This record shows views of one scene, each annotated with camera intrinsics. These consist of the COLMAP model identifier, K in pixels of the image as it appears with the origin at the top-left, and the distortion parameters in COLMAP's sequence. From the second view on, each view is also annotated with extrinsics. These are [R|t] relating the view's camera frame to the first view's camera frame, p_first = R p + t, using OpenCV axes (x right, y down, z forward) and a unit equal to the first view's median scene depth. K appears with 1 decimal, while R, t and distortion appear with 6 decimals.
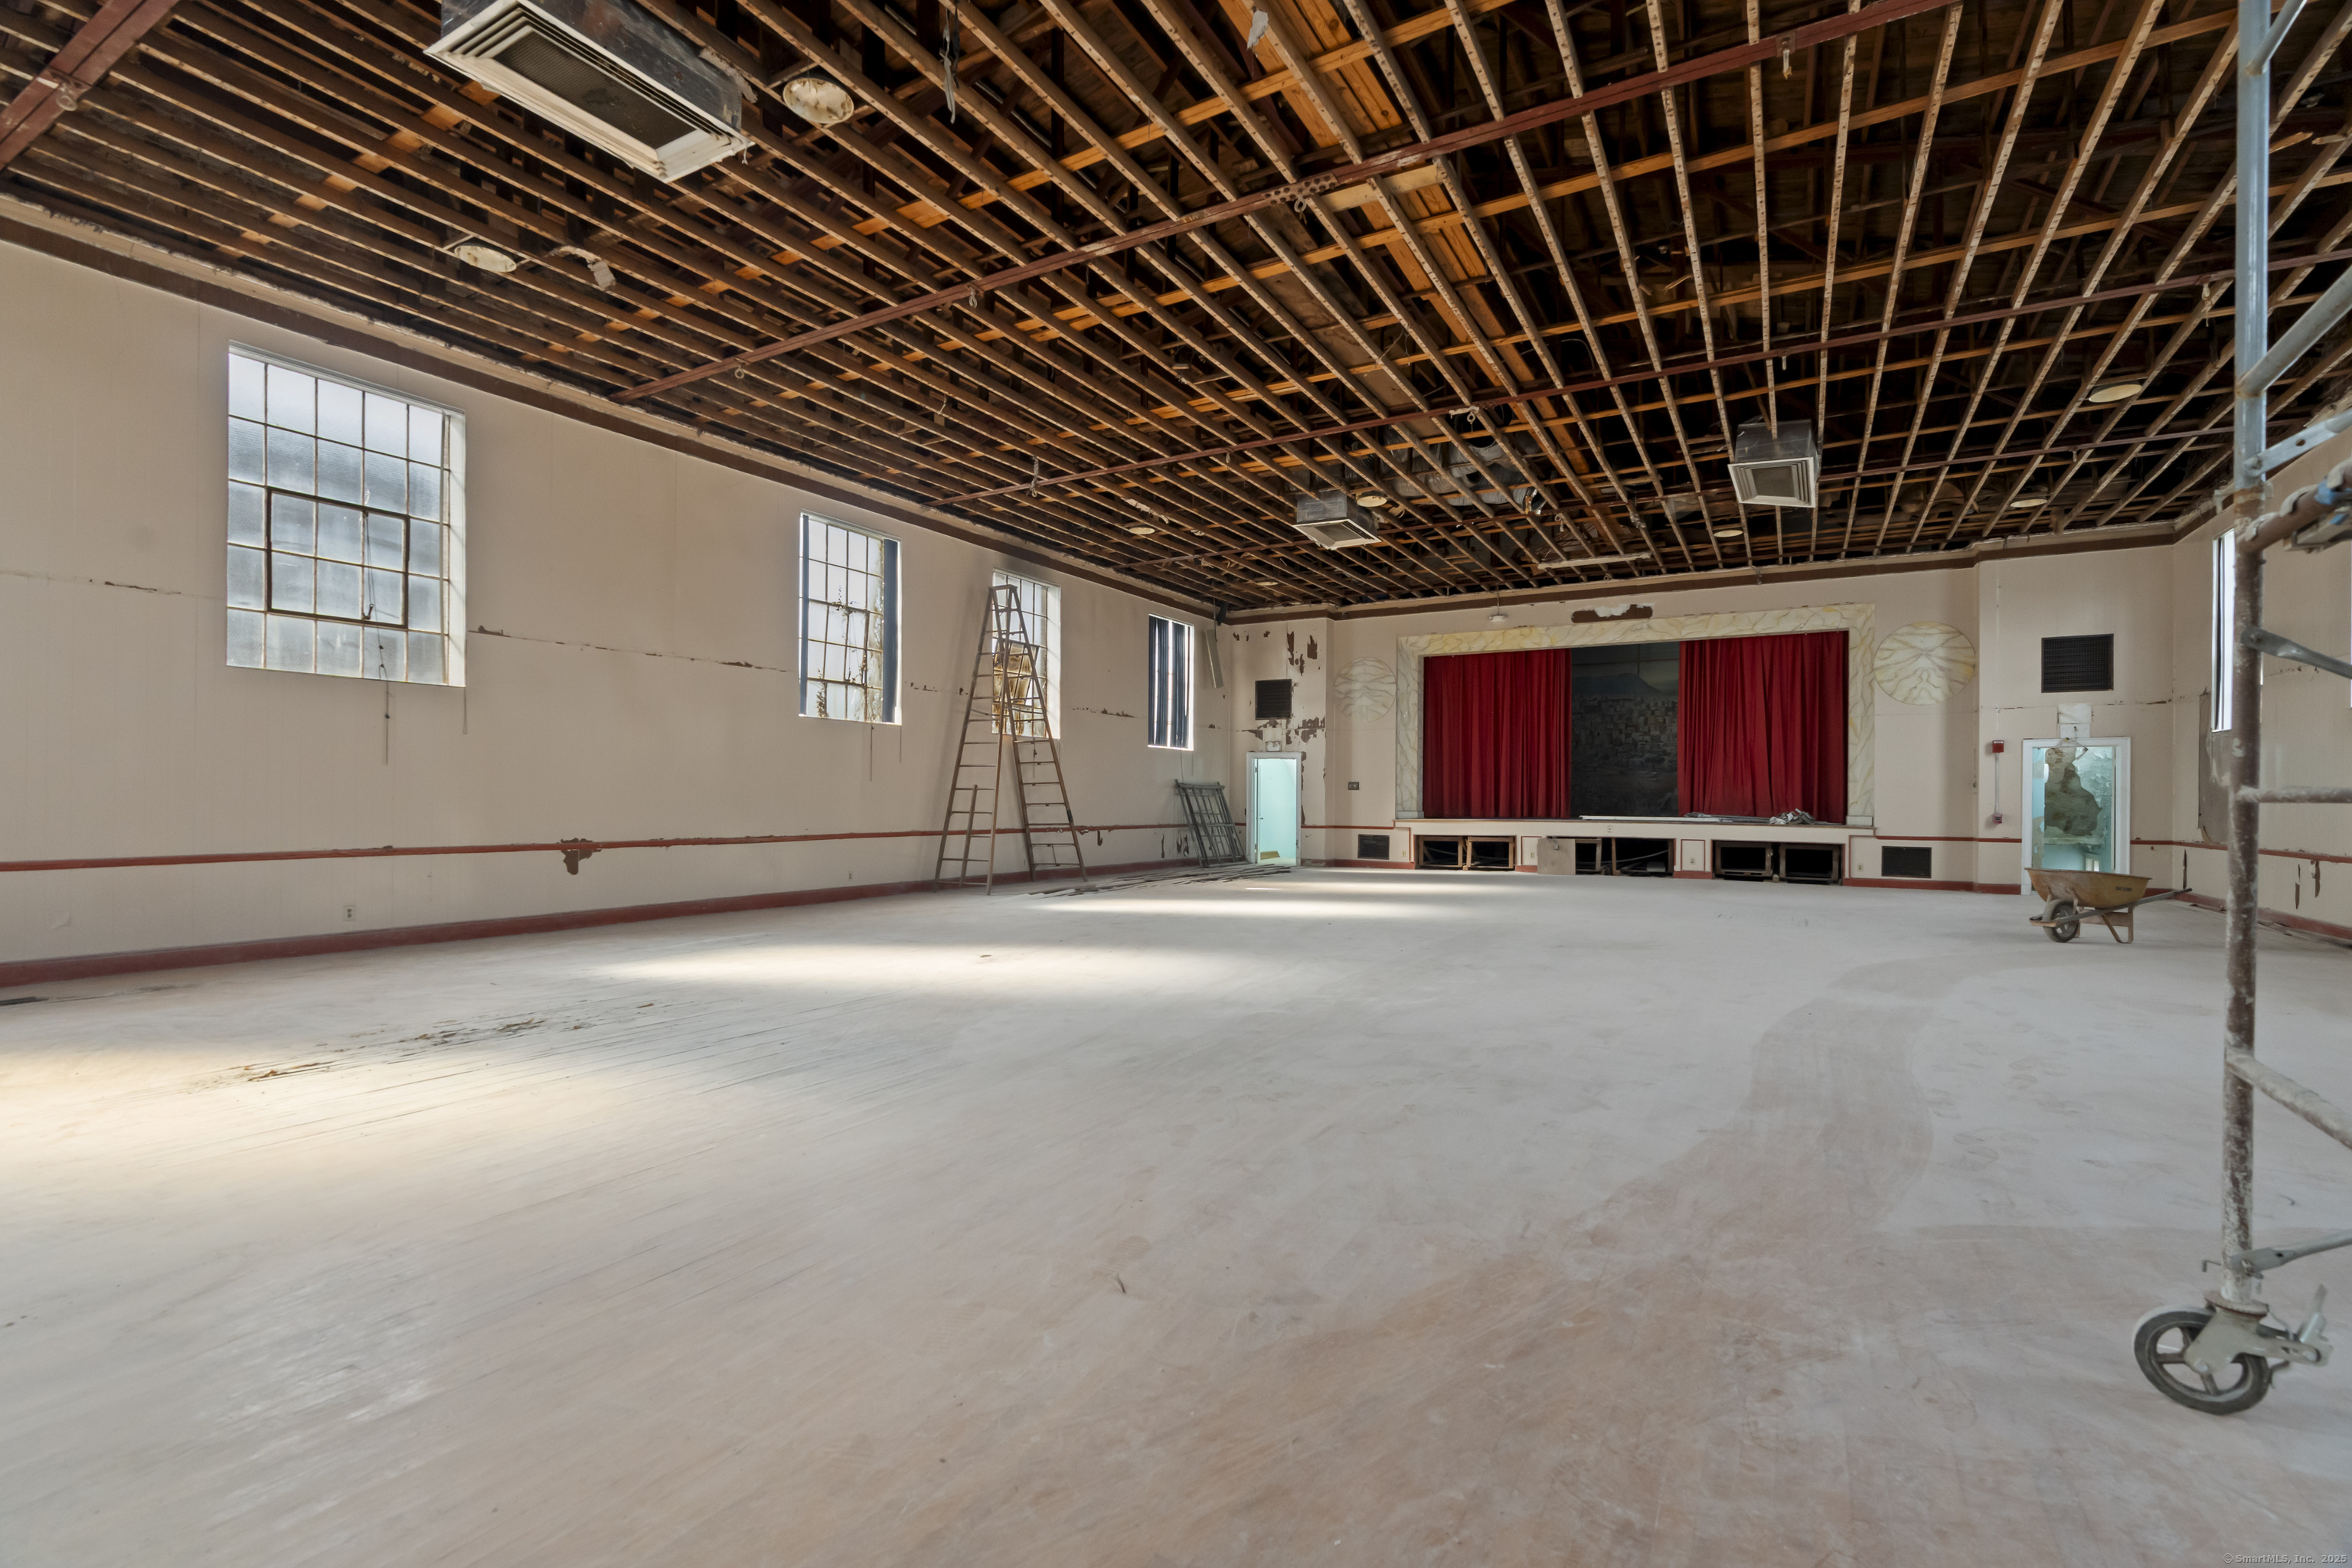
lens RADIAL K [[1065.8, 0, 1165.3], [0, 1065.8, 794.5], [0, 0, 1]] dist [-0.005345, -0.000176]
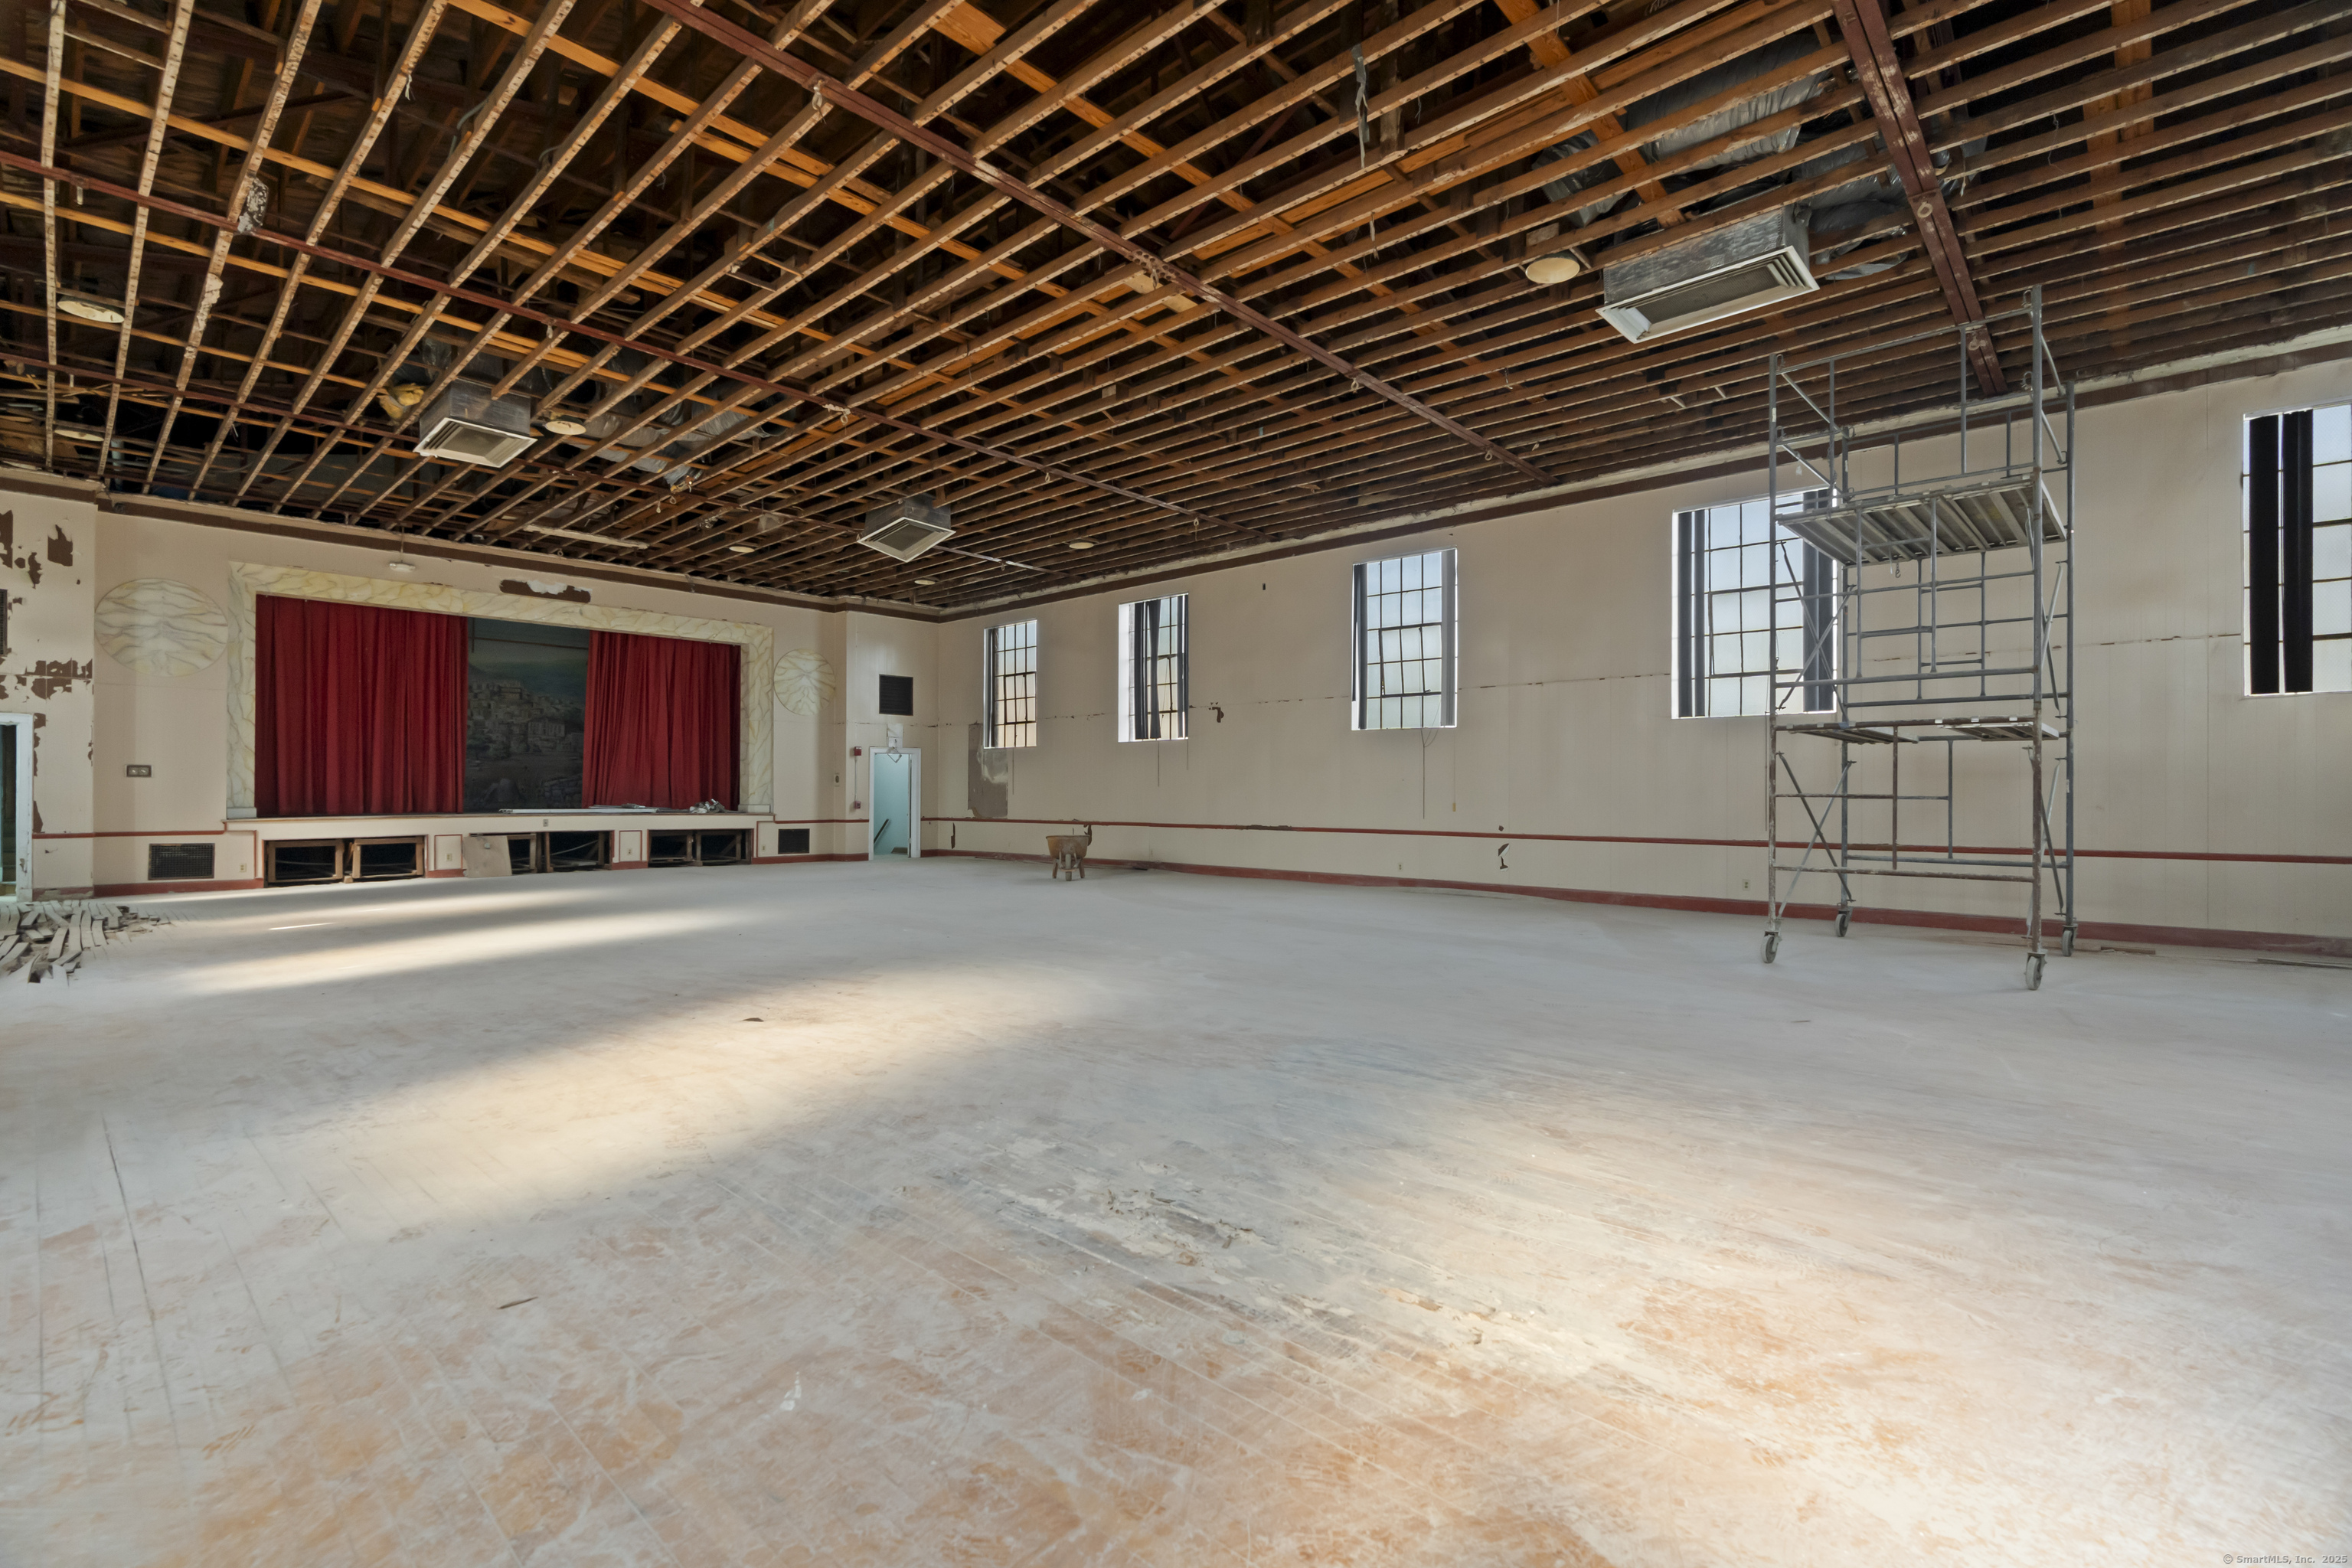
lens RADIAL K [[1065.8, 0, 1164.7], [0, 1065.8, 787.6], [0, 0, 1]] dist [-0.005345, -0.000176]
pose [[0.214908, 0.000551, 0.976634, -0.375235], [-0.004876, 0.999988, 0.000508, -0.001325], [-0.976622, -0.004871, 0.214909, 0.278367]]
